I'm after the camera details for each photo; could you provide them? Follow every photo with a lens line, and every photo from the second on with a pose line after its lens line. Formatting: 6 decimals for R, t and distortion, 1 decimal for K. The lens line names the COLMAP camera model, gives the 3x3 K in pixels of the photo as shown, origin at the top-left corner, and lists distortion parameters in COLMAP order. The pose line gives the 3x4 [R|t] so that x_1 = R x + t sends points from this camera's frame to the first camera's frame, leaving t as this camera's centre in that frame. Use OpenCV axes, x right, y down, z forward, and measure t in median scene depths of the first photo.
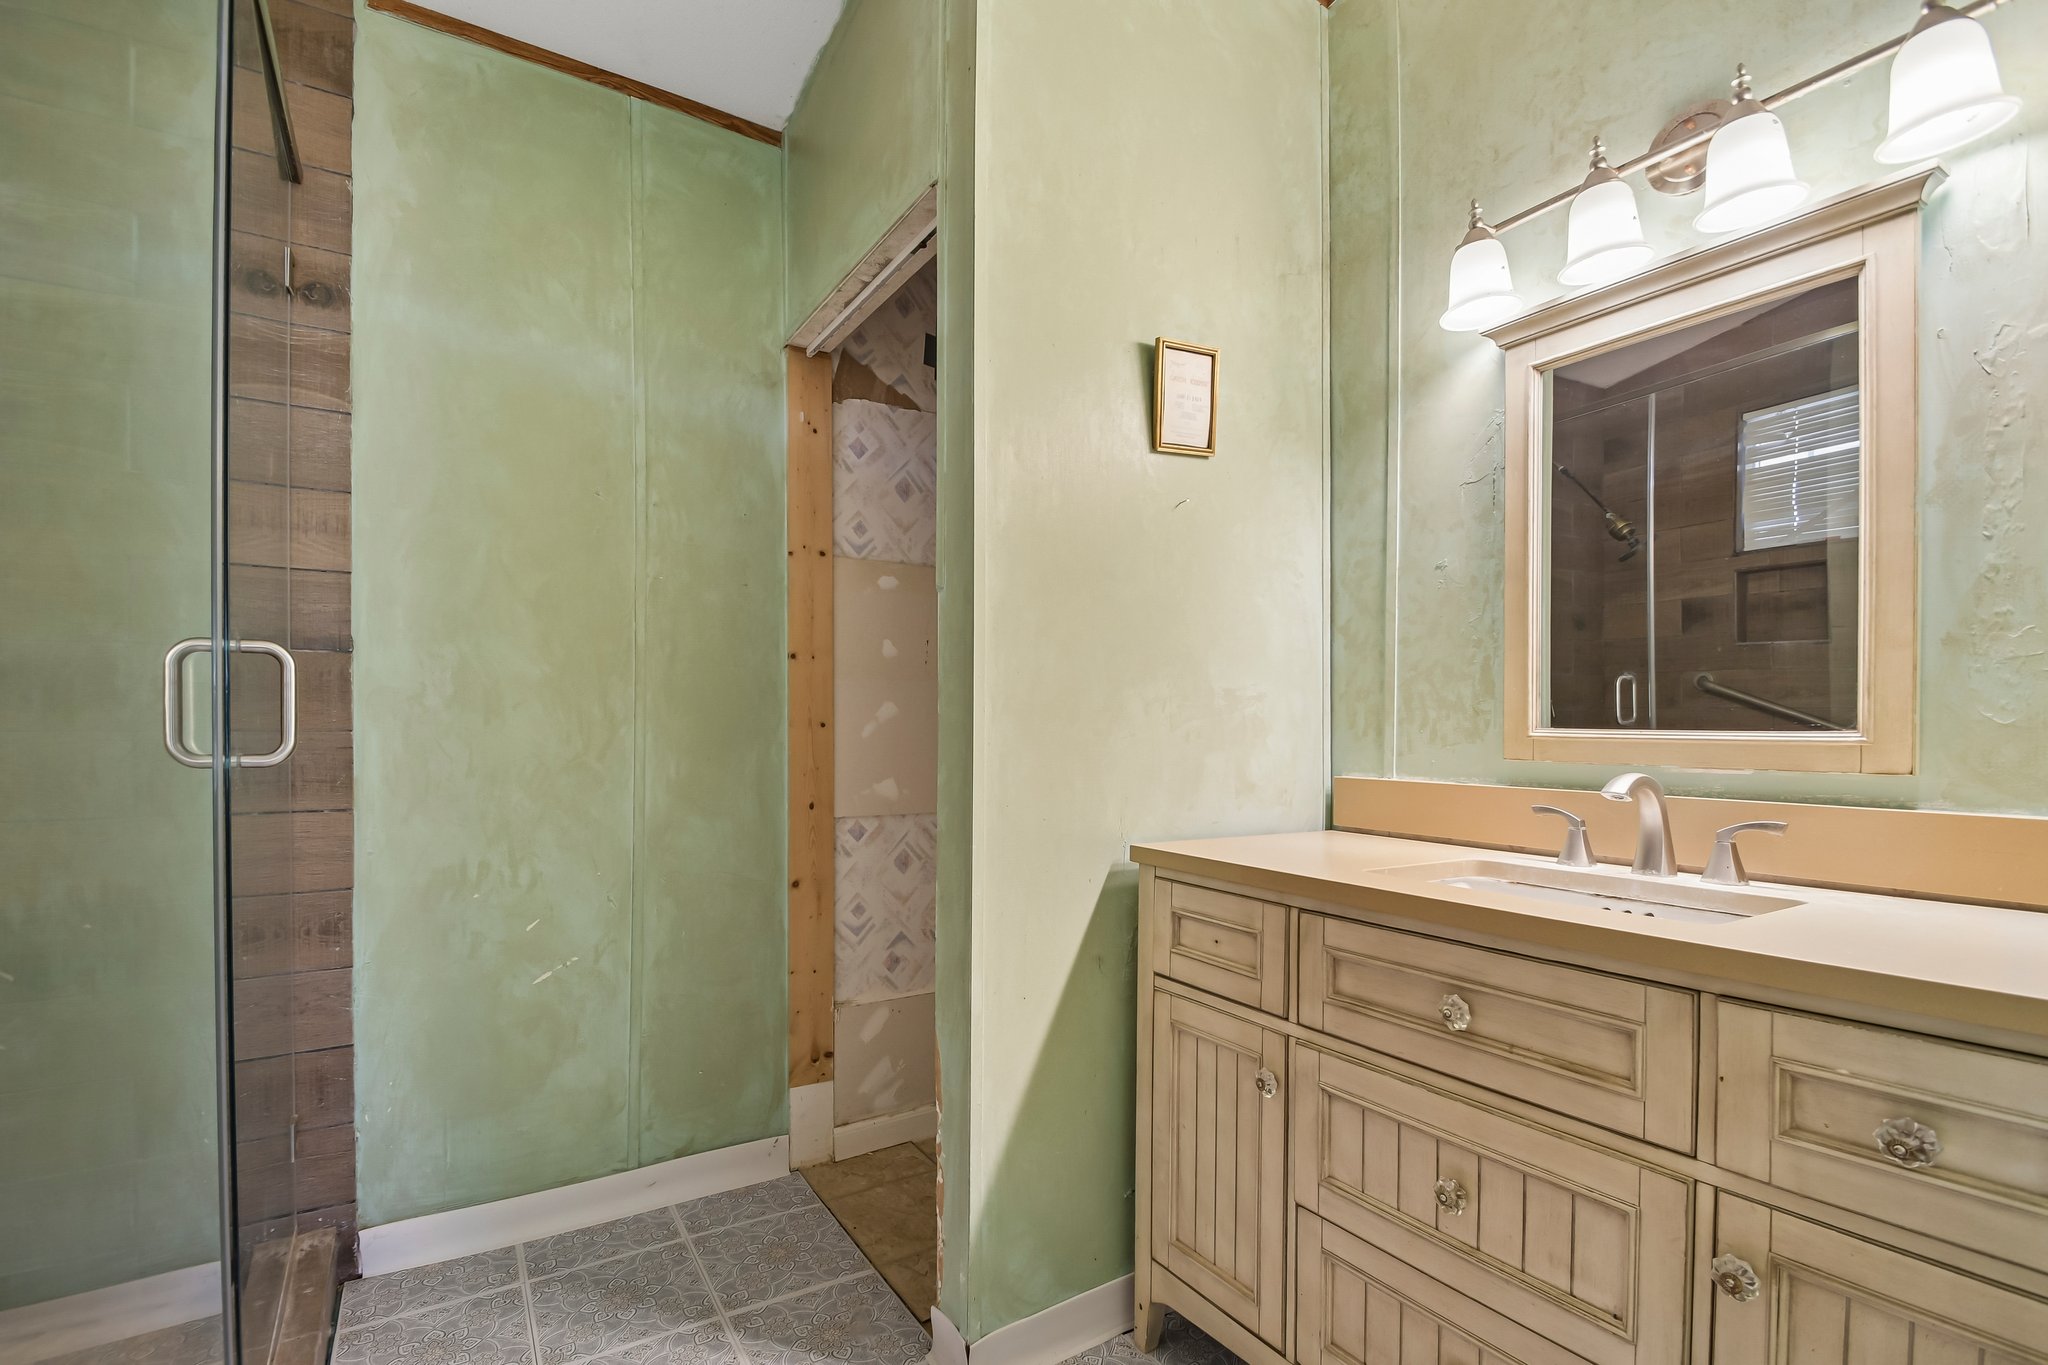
lens RADIAL K [[925.9, 0, 1015.1], [0, 925.9, 728.2], [0, 0, 1]] dist [-0.001144, -0.006580]
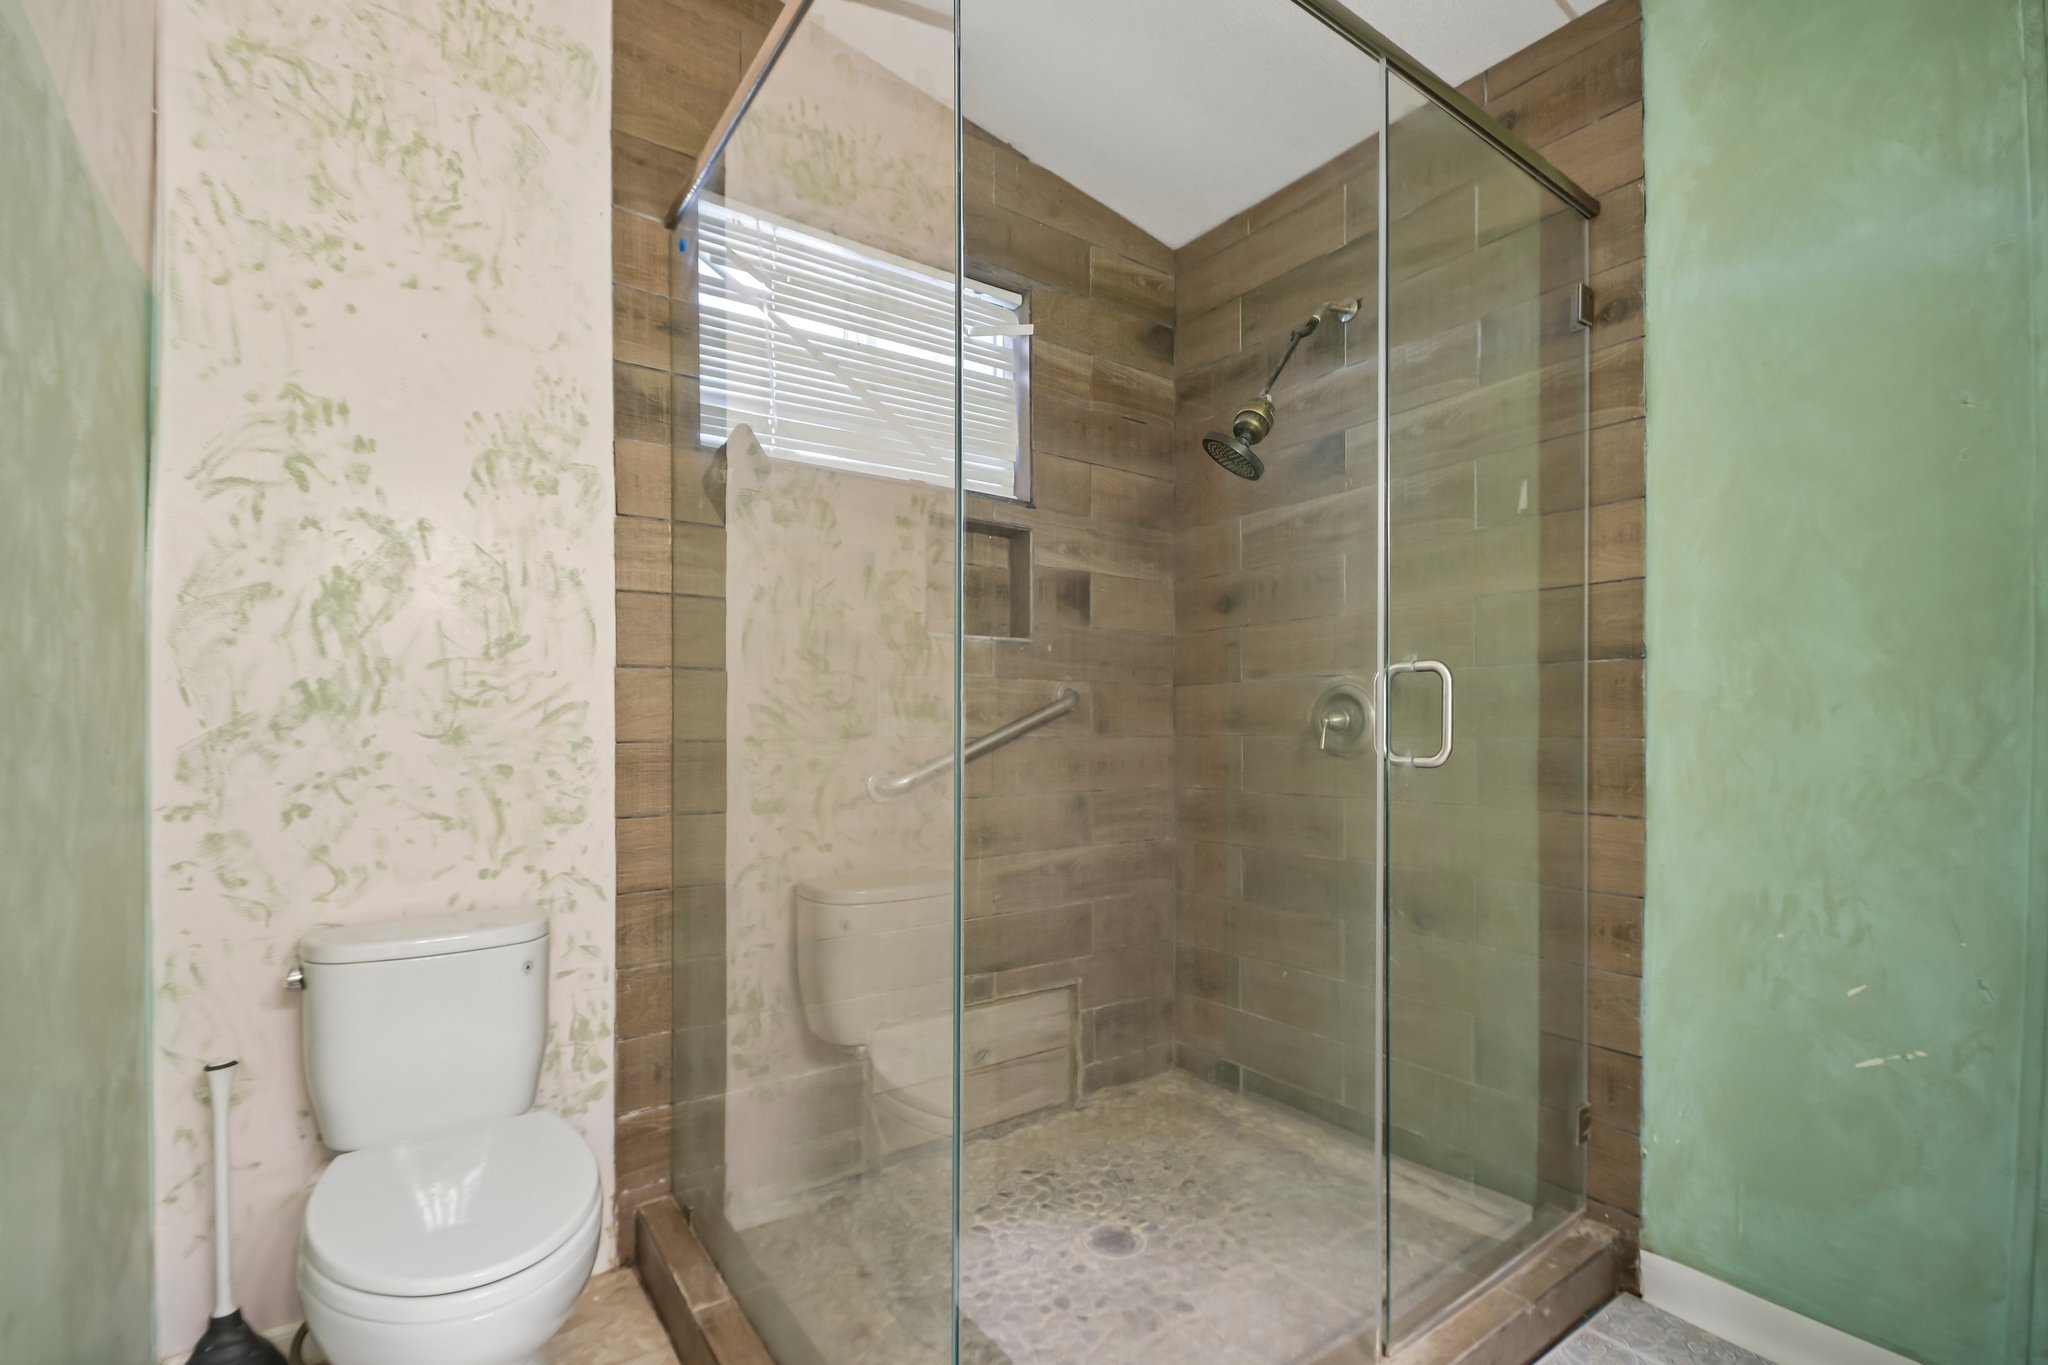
lens RADIAL K [[925.9, 0, 1049.5], [0, 925.9, 727.1], [0, 0, 1]] dist [-0.001144, -0.006580]
pose [[0.069109, -0.005675, -0.997593, 0.221232], [-0.002855, 0.999979, -0.005886, -0.000907], [0.997605, 0.003255, 0.069091, 0.299732]]
